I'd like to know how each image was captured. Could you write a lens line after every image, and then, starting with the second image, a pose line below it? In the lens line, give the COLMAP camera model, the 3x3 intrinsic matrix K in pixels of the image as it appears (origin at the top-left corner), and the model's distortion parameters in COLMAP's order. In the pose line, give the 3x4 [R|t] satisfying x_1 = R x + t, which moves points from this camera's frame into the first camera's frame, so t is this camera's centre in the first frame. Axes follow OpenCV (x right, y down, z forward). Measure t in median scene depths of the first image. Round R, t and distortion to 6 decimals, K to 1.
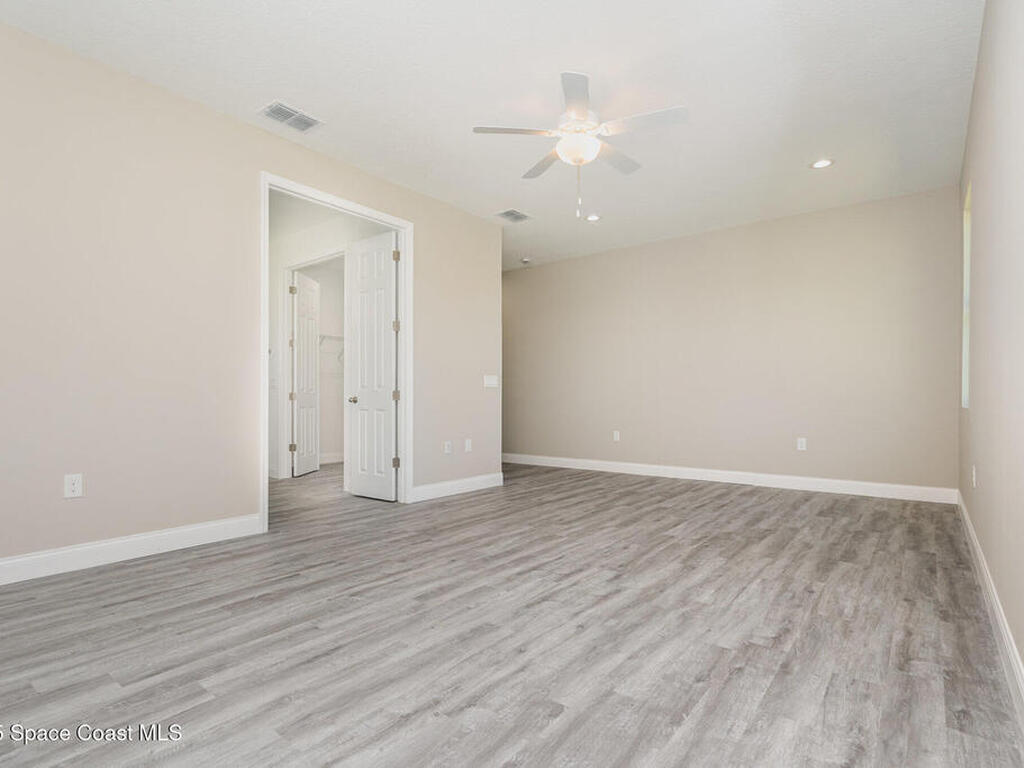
lens RADIAL K [[526.2, 0, 516.0], [0, 526.2, 389.9], [0, 0, 1]] dist [0.000347, 0.001183]
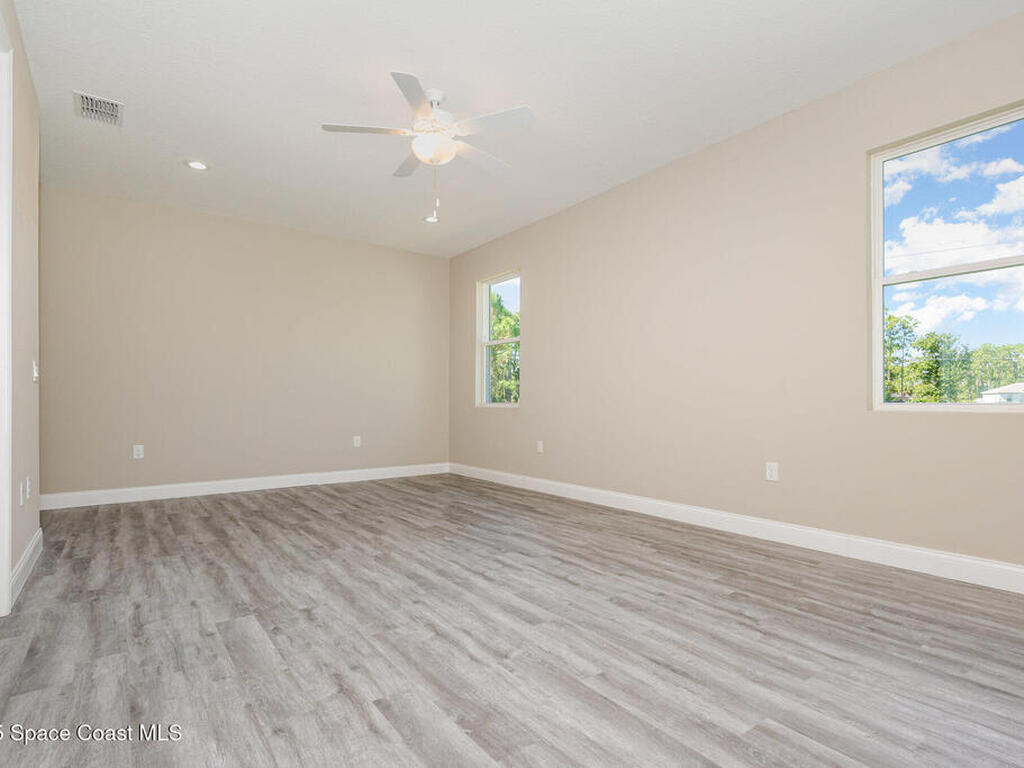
lens RADIAL K [[526.2, 0, 513.9], [0, 526.2, 388.4], [0, 0, 1]] dist [0.000347, 0.001183]
pose [[0.262297, 0.026870, 0.964613, -0.900790], [-0.018923, 0.999563, -0.022698, 0.009548], [-0.964802, -0.012299, 0.262691, 0.663835]]
